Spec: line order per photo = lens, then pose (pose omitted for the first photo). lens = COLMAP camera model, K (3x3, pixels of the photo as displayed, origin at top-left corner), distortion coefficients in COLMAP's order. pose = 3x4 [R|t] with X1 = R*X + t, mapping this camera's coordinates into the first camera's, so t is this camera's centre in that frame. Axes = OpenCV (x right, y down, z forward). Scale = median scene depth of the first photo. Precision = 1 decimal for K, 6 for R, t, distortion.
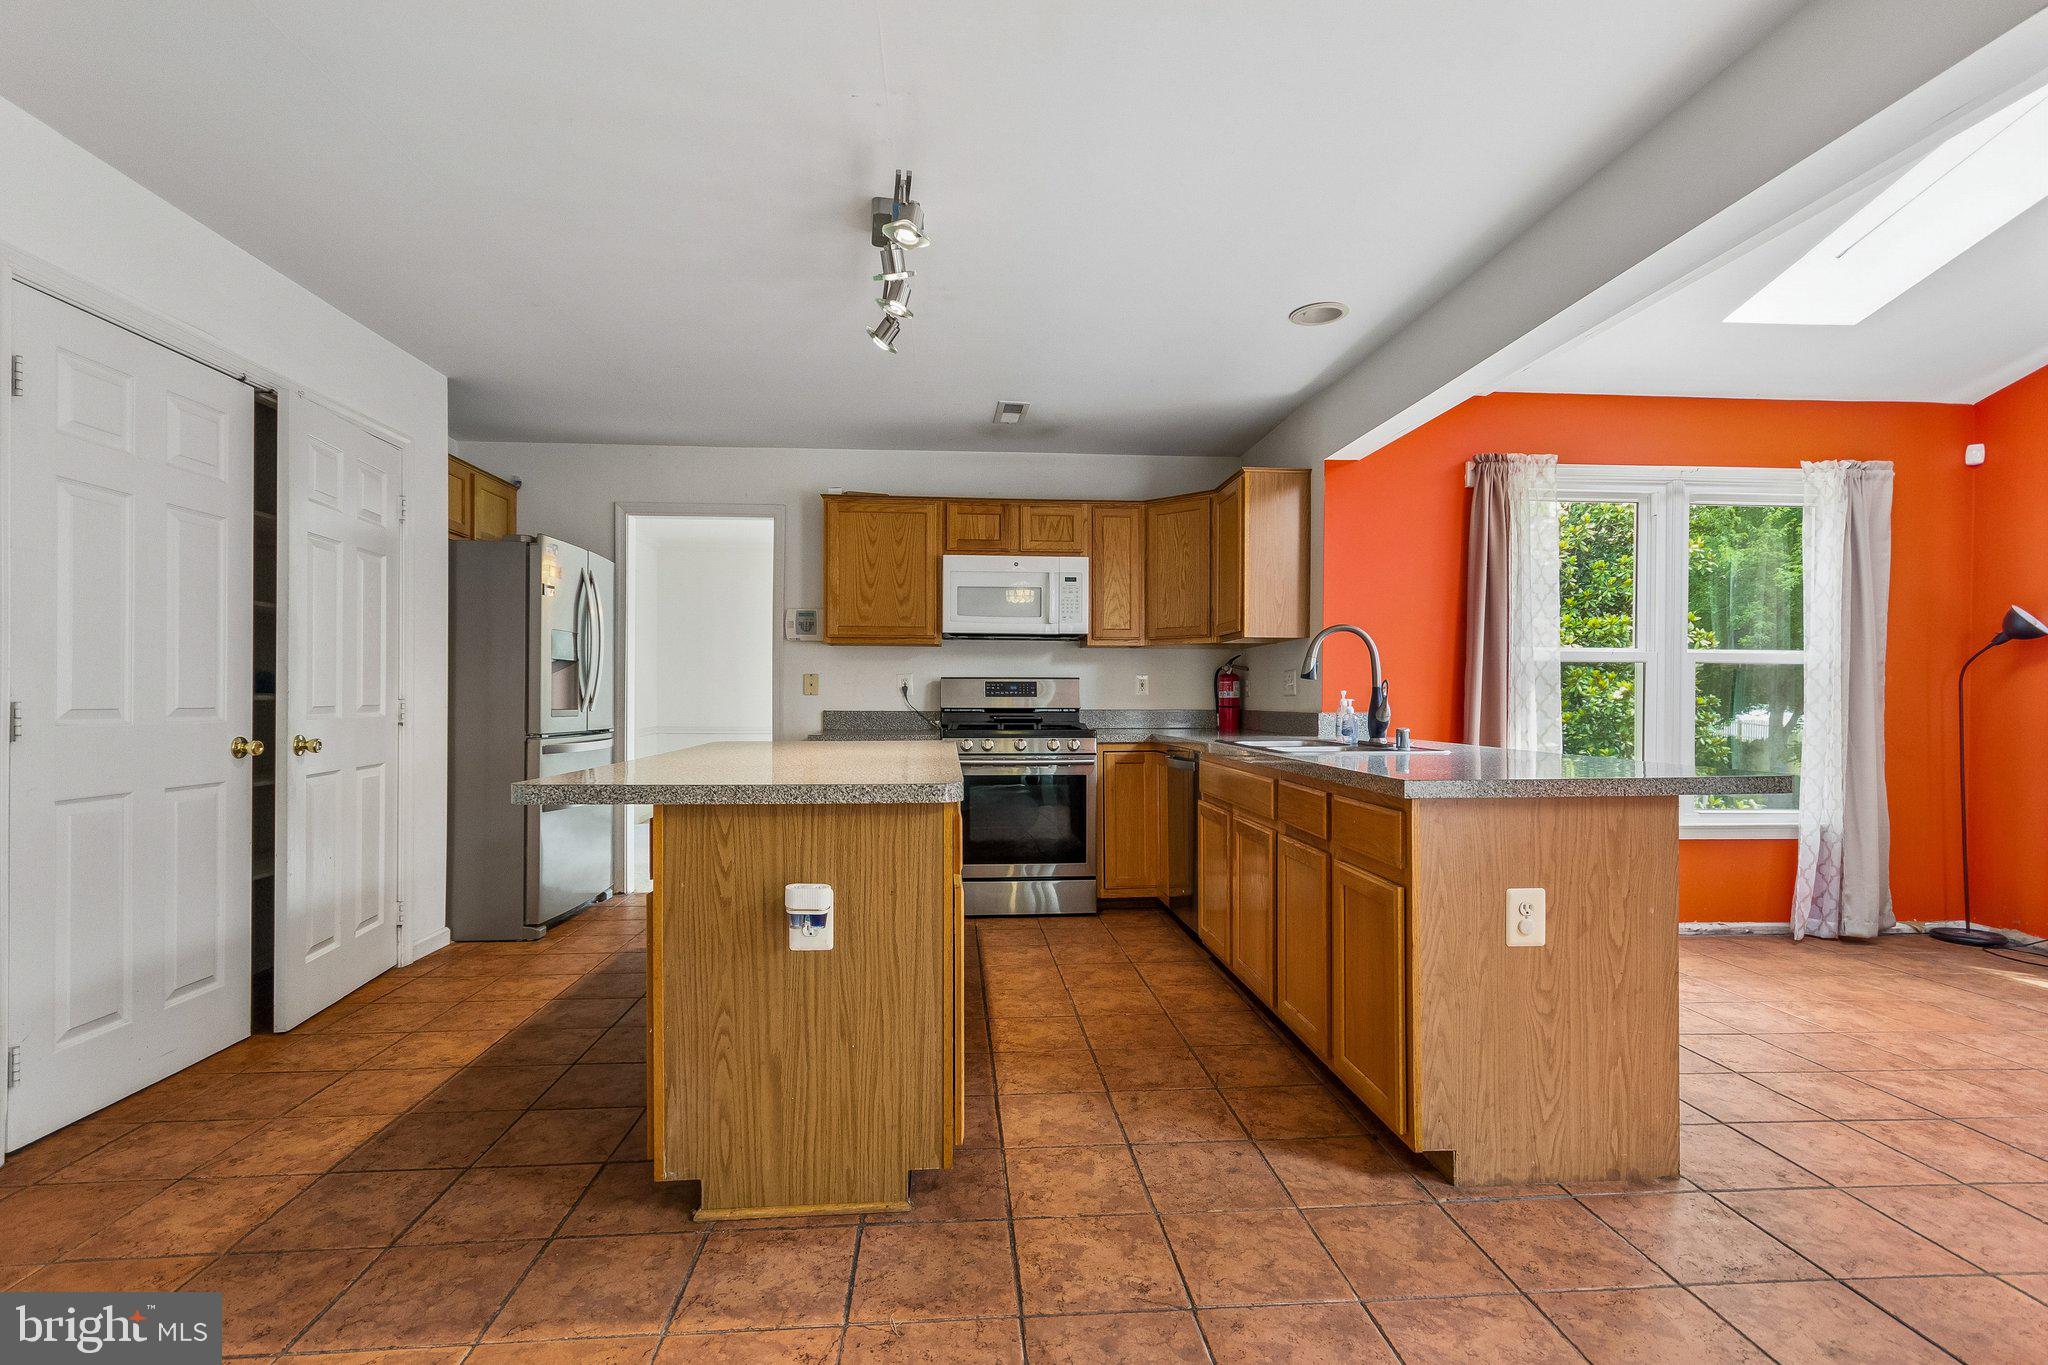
lens RADIAL K [[948.1, 0, 1013.6], [0, 948.1, 696.6], [0, 0, 1]] dist [-0.002192, 0.000934]
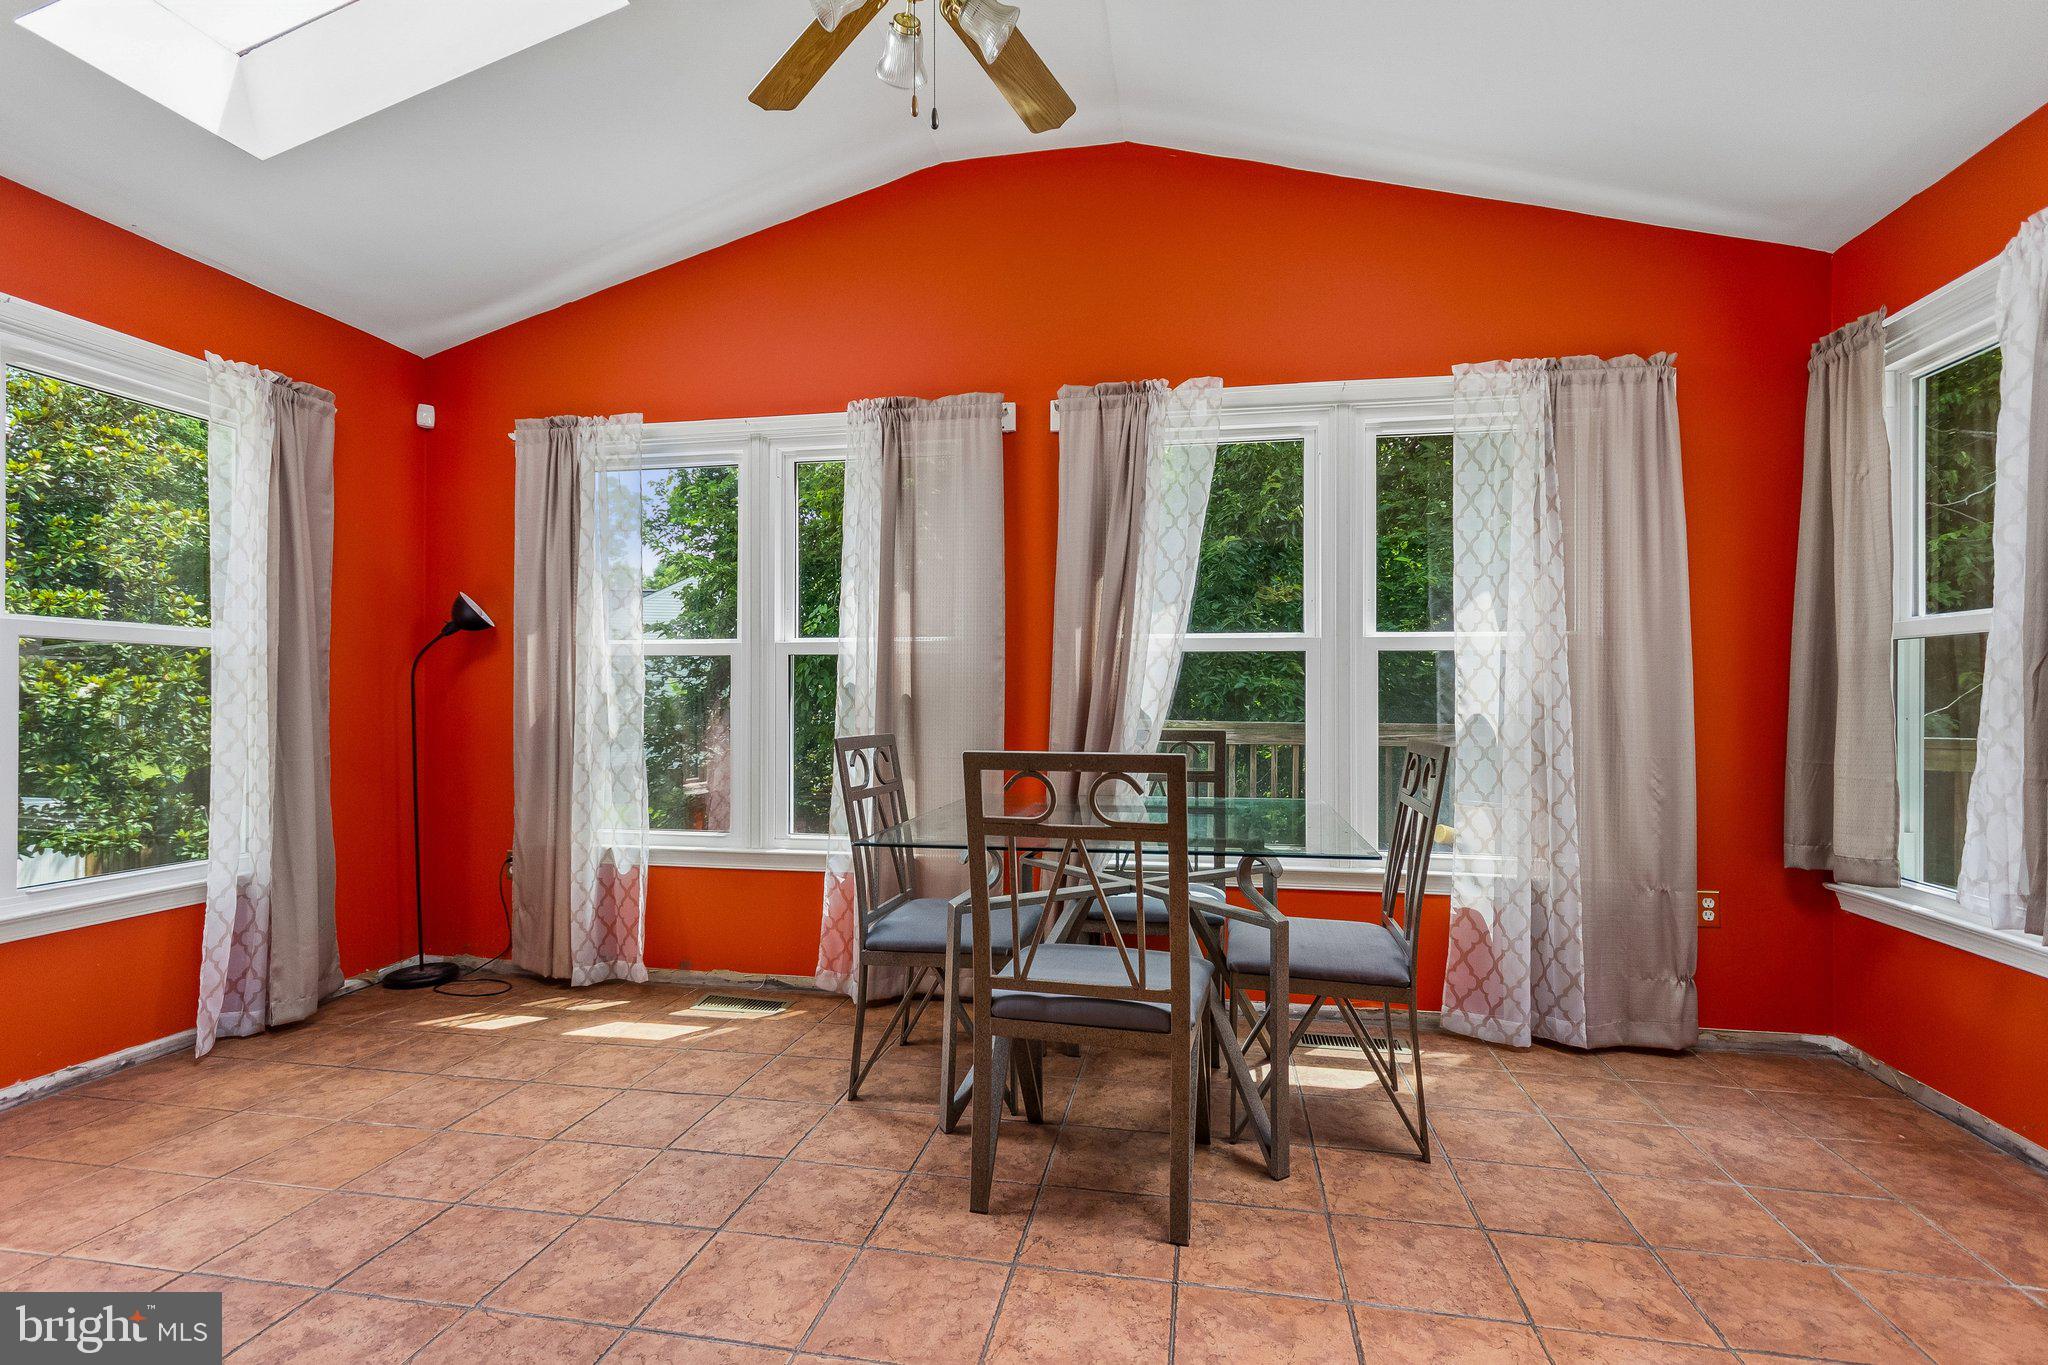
lens RADIAL K [[948.1, 0, 1030.2], [0, 948.1, 693.6], [0, 0, 1]] dist [-0.002192, 0.000934]
pose [[0.246373, -0.004072, 0.969167, 0.313303], [0.004390, 0.999986, 0.003085, -0.000755], [-0.969165, 0.003494, 0.246387, 0.253991]]
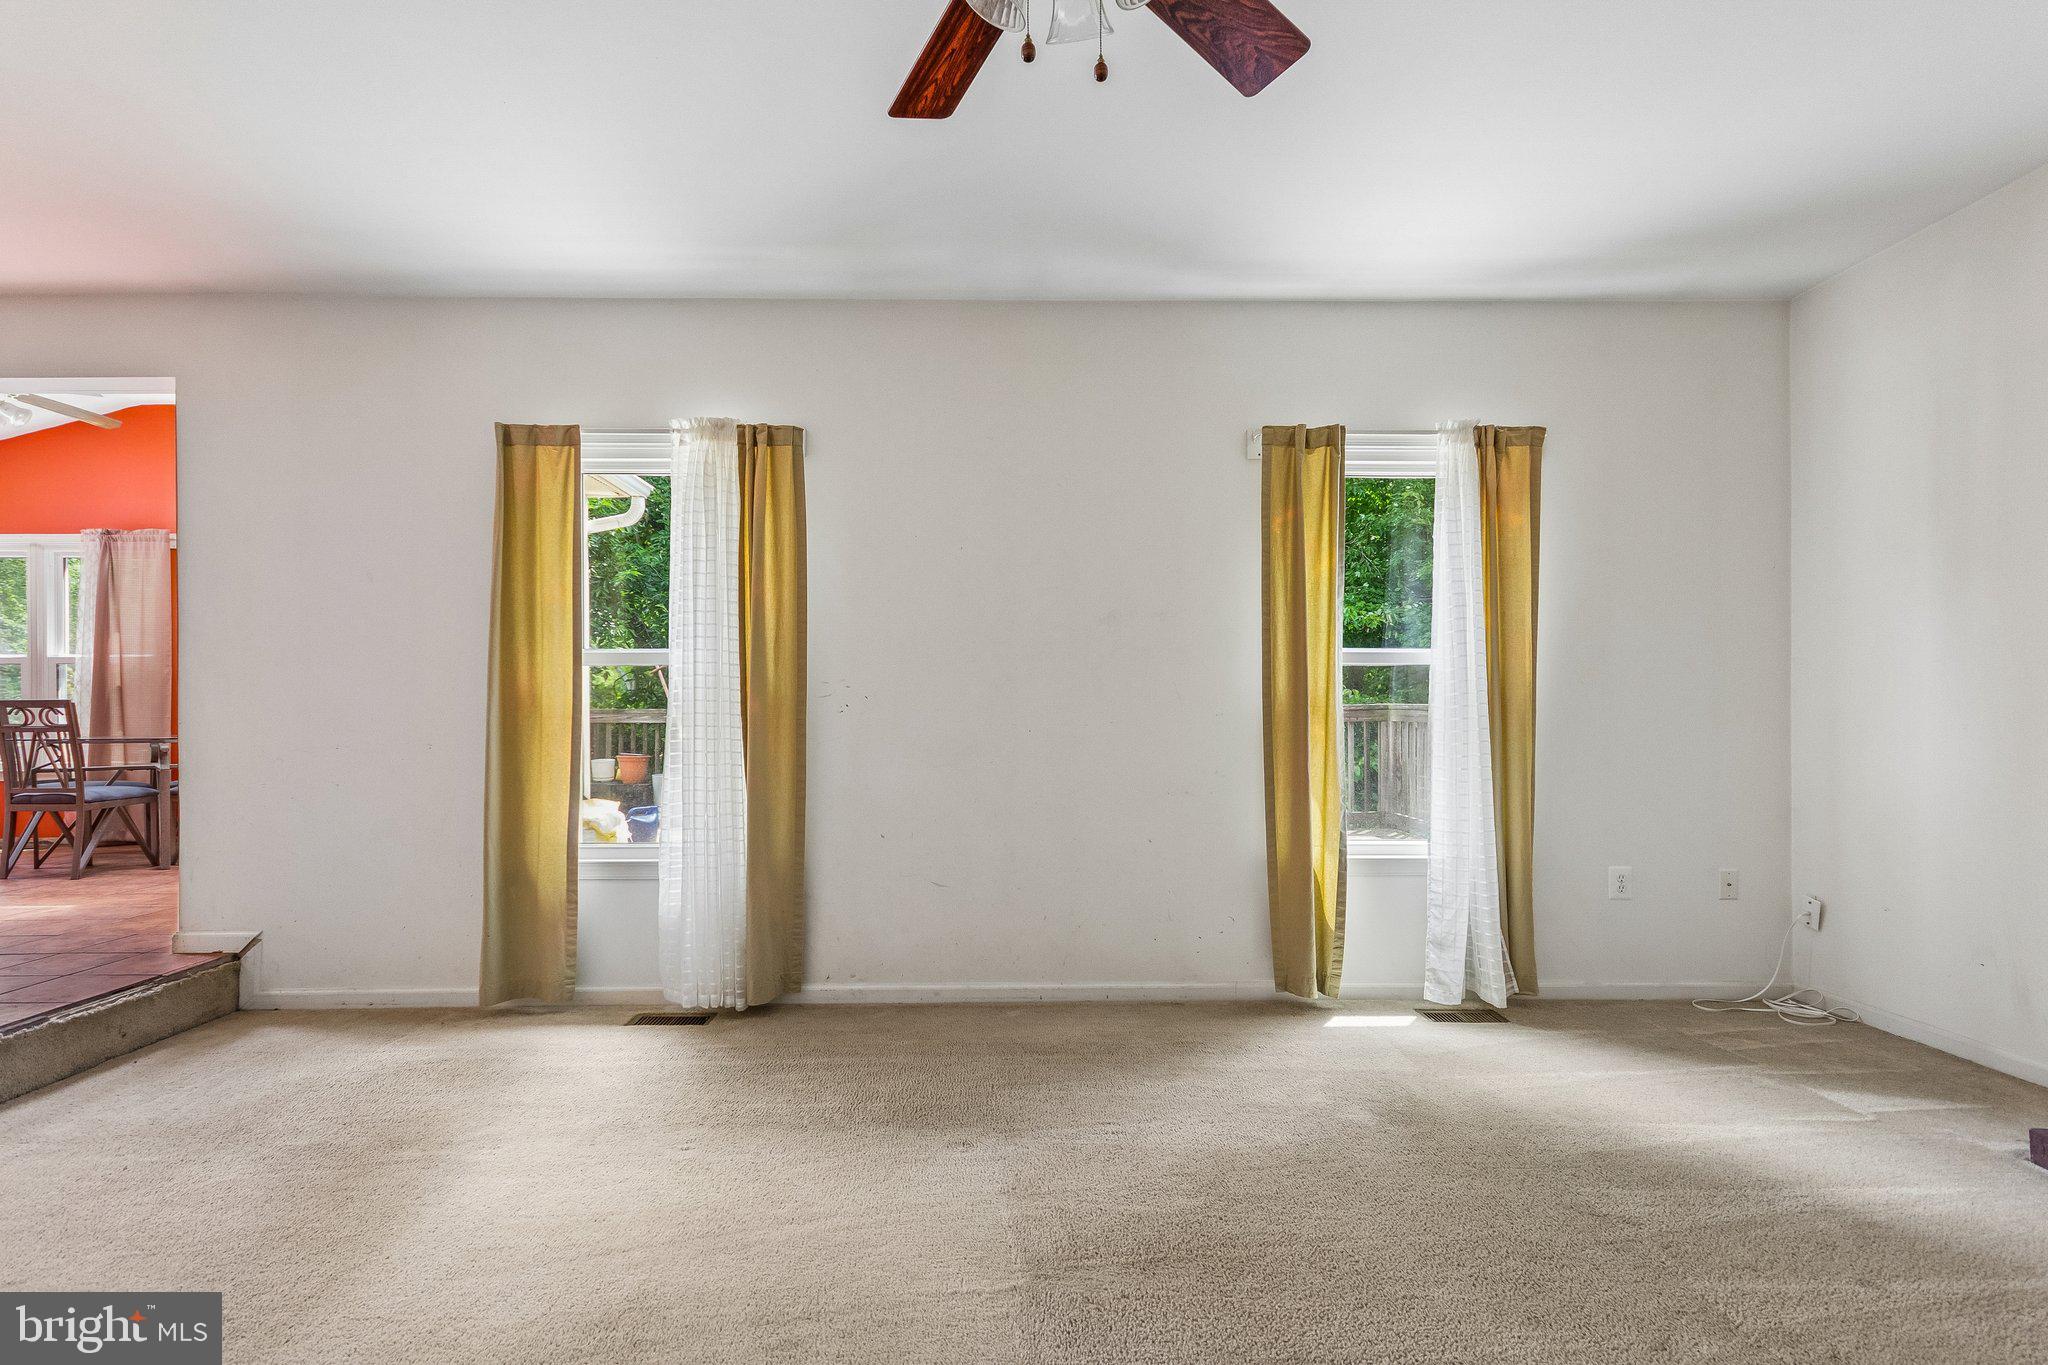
lens RADIAL K [[948.1, 0, 1018.9], [0, 948.1, 696.2], [0, 0, 1]] dist [-0.002192, 0.000934]
pose [[0.053233, 0.005541, 0.998567, -0.366629], [0.002717, 0.999980, -0.005693, 0.033859], [-0.998578, 0.003016, 0.053217, -0.951872]]
